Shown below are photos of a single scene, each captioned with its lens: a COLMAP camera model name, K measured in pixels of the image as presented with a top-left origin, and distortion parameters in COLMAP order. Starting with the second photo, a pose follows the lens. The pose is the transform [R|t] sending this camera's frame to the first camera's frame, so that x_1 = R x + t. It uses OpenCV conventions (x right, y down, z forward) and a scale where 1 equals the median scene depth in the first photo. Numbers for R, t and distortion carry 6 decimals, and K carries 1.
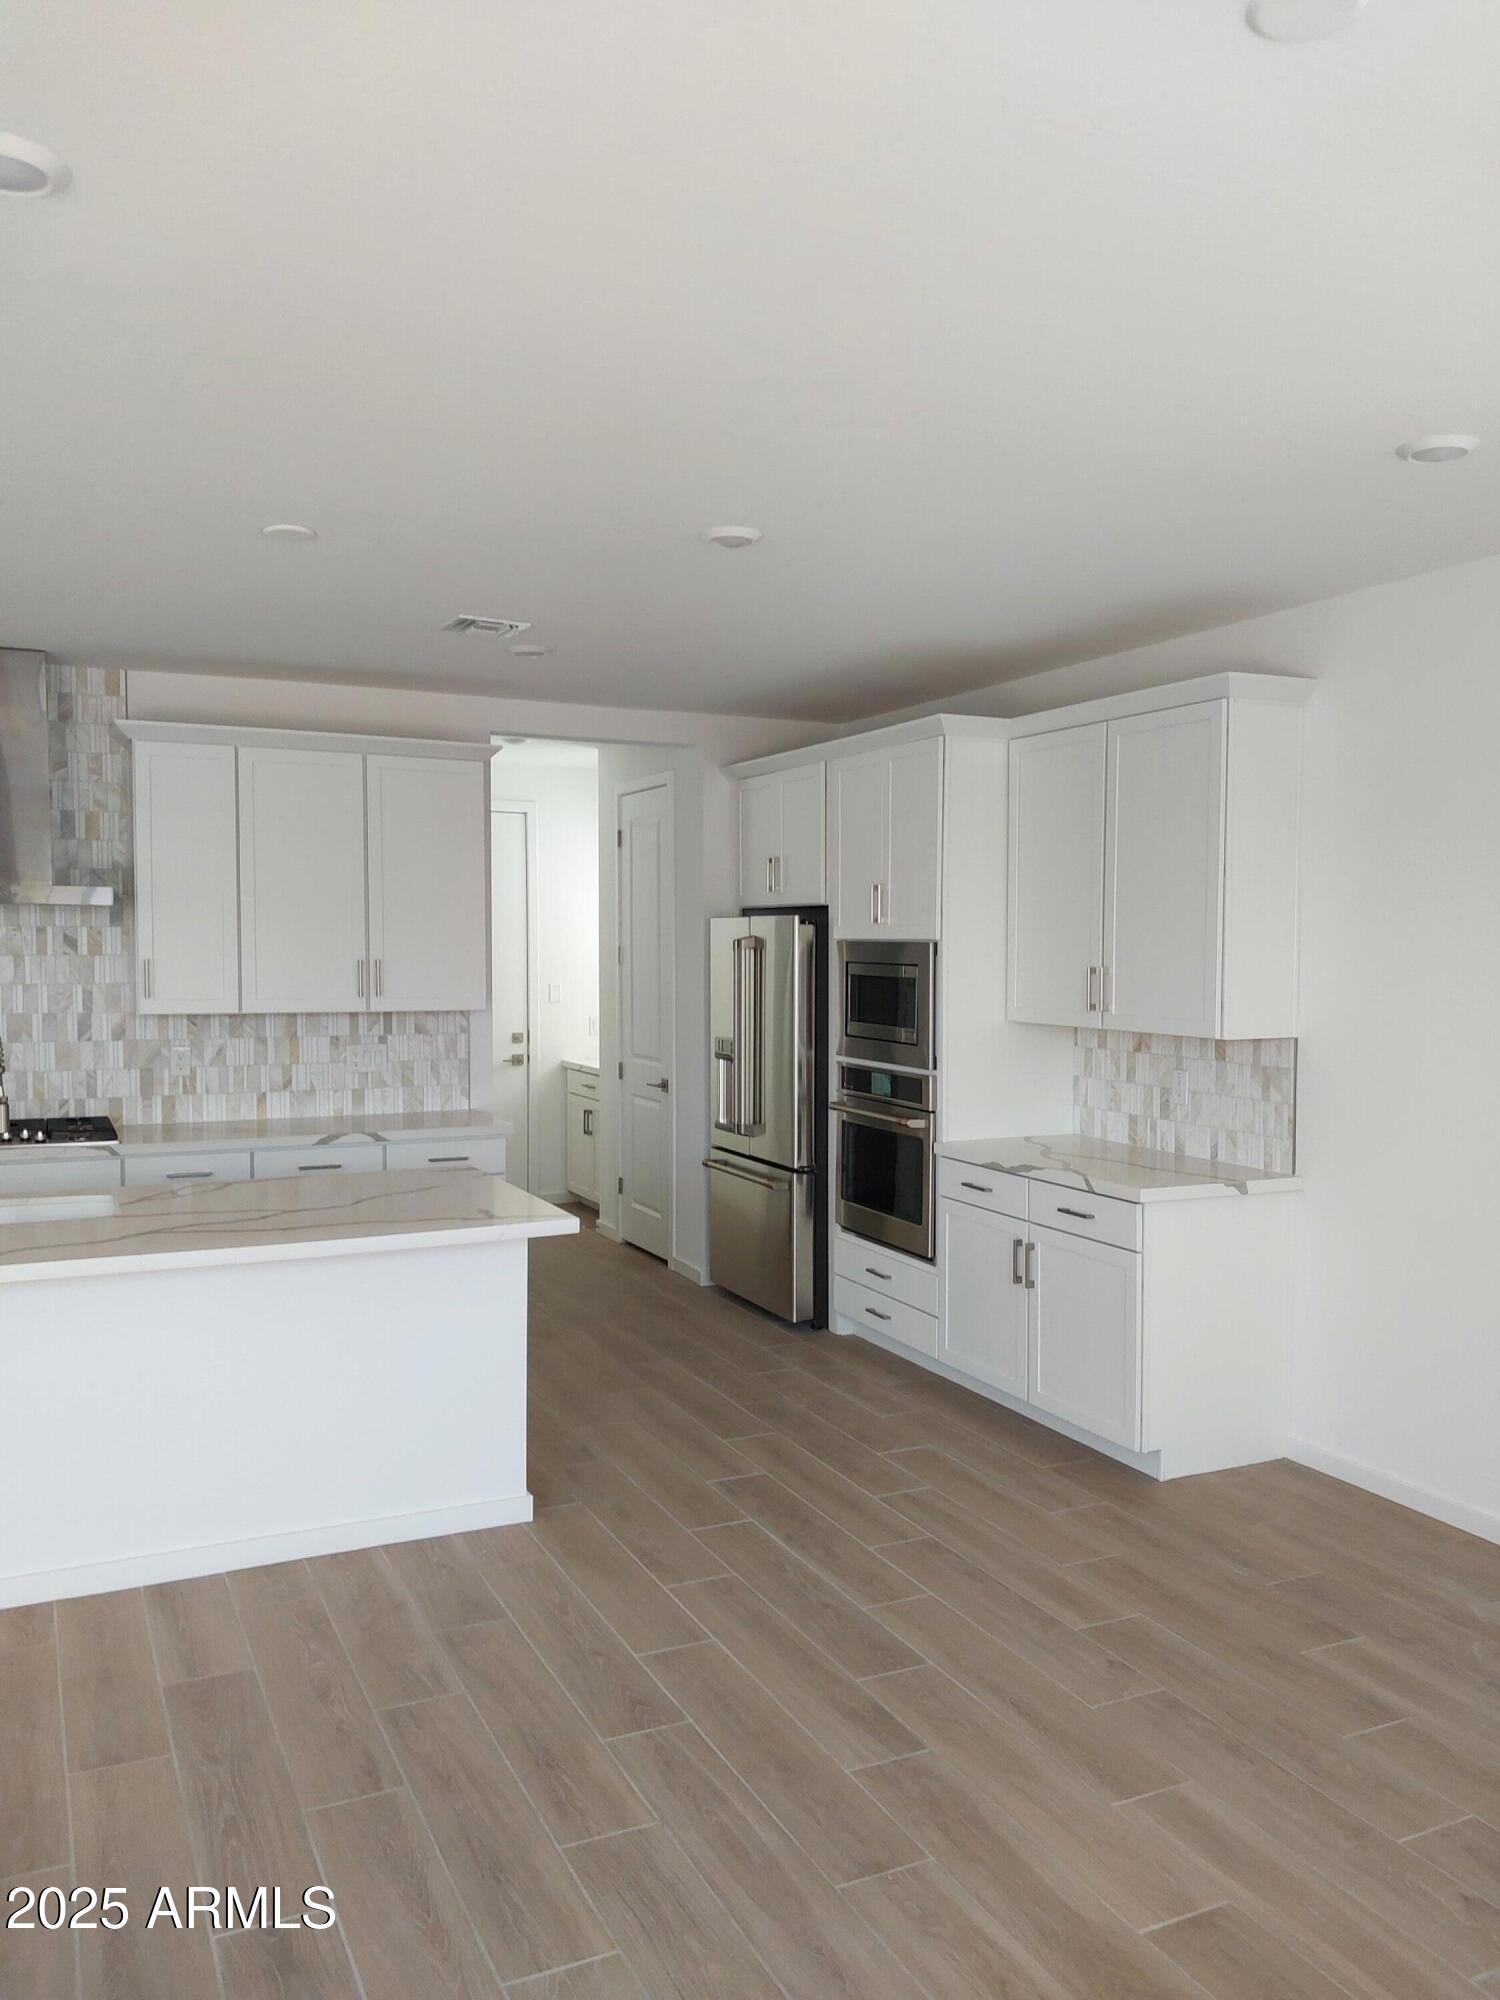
lens RADIAL K [[1570.4, 0, 750.0], [0, 1570.4, 1000.0], [0, 0, 1]] dist [0.177329, -0.511546]
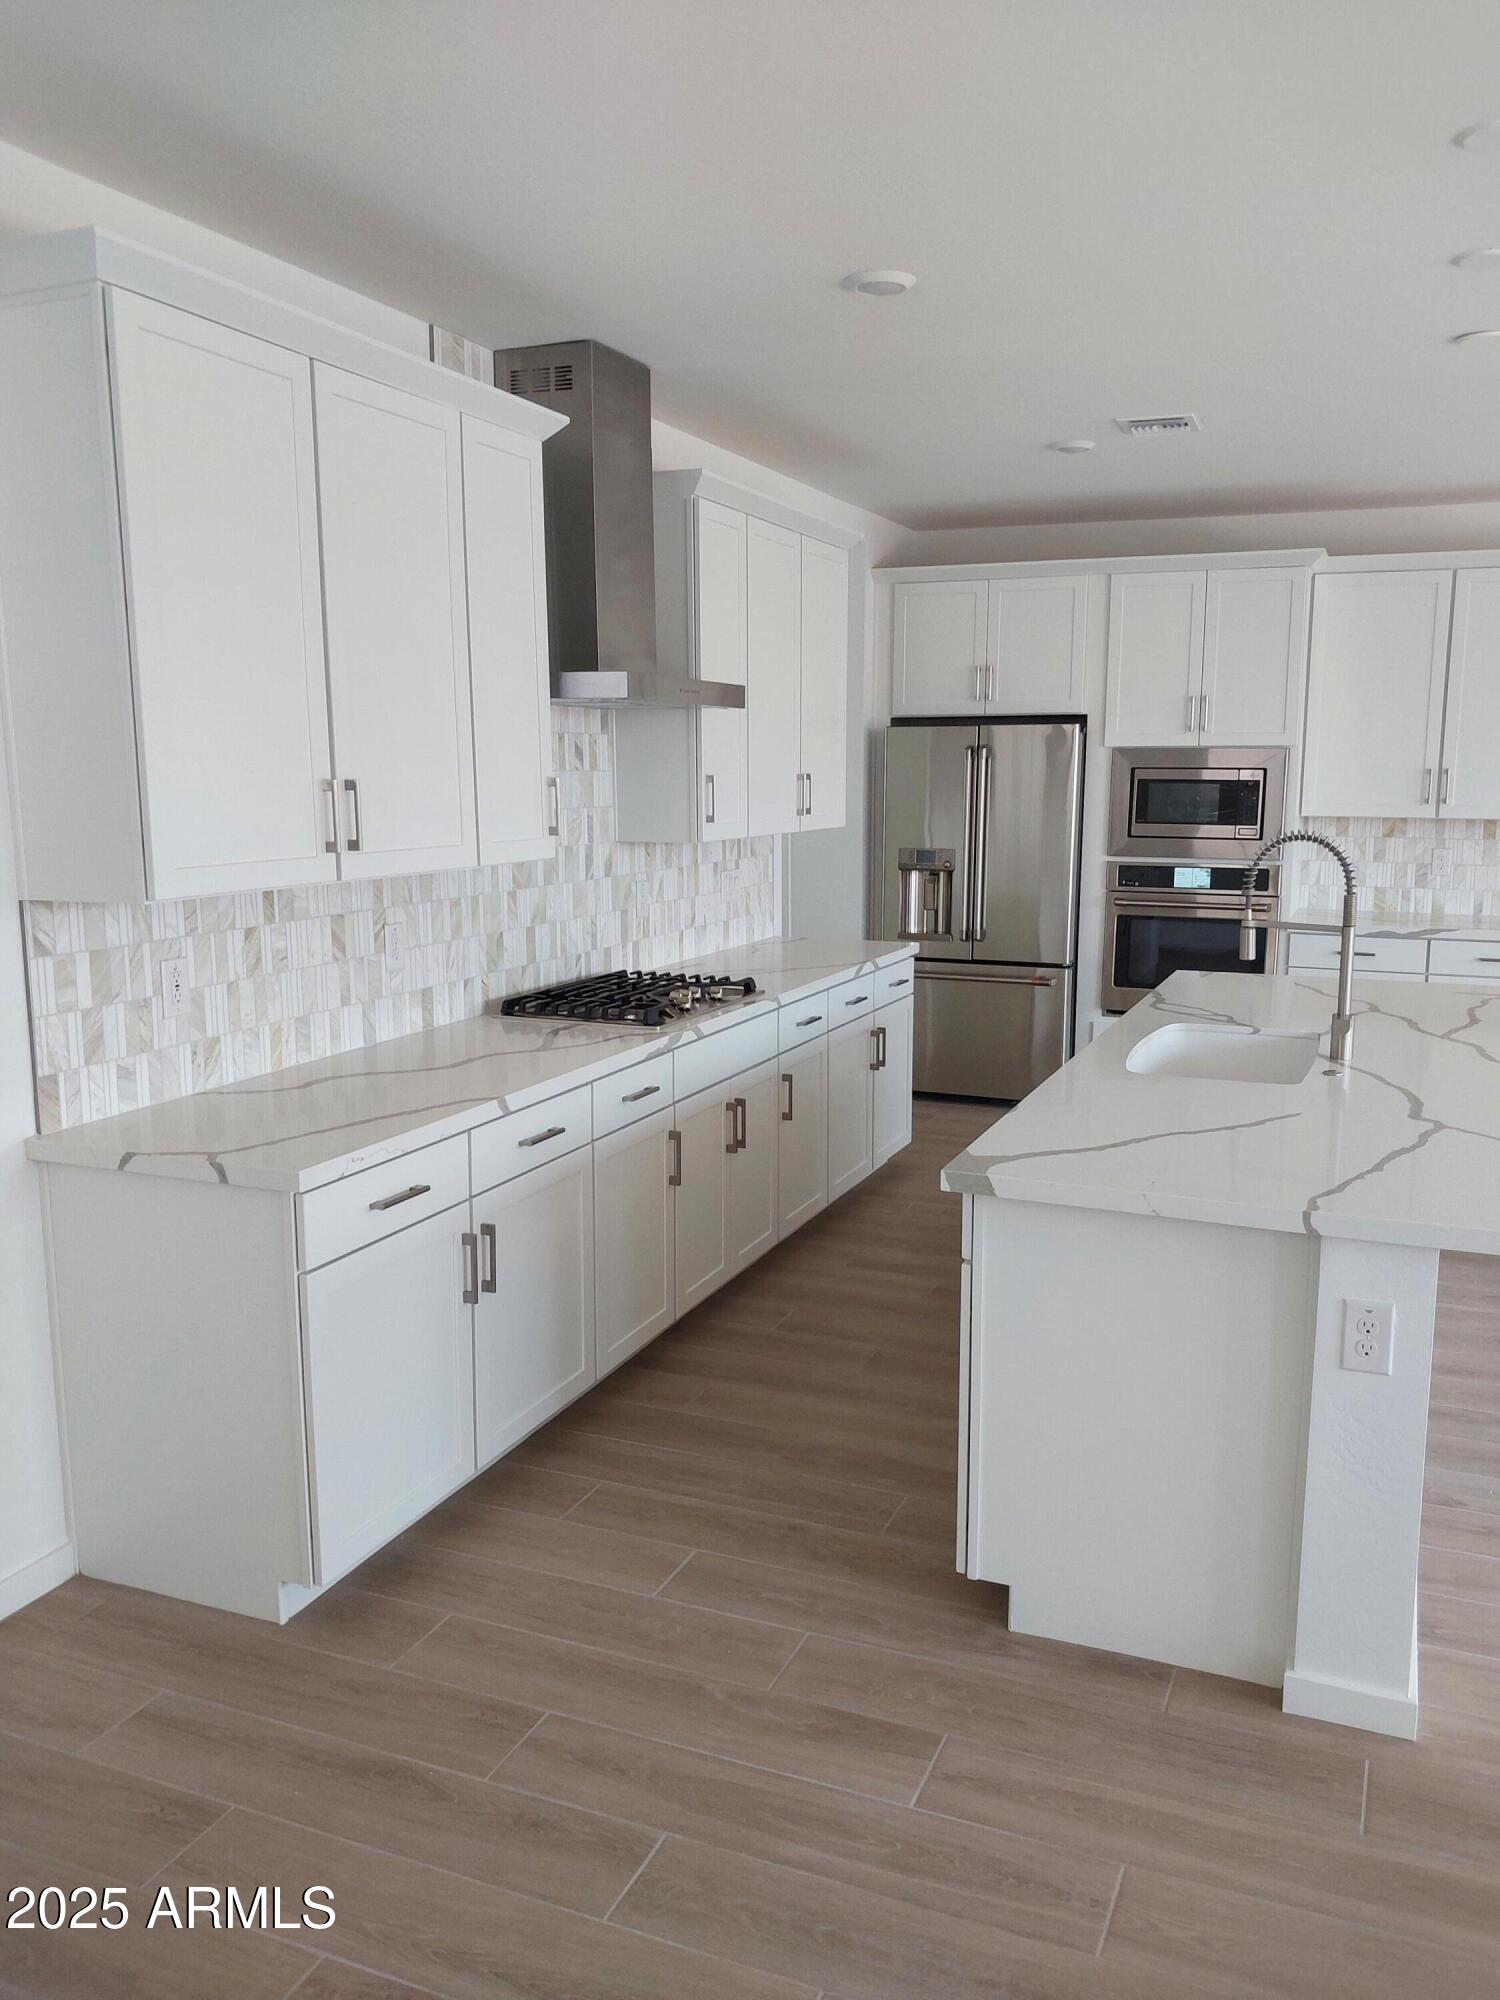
lens RADIAL K [[1570.4, 0, 750.0], [0, 1570.4, 1000.0], [0, 0, 1]] dist [0.177329, -0.511546]
pose [[0.745958, -0.105122, 0.657644, -0.888275], [0.030449, 0.991815, 0.124000, -0.009933], [-0.665296, -0.072474, 0.743054, 0.355816]]
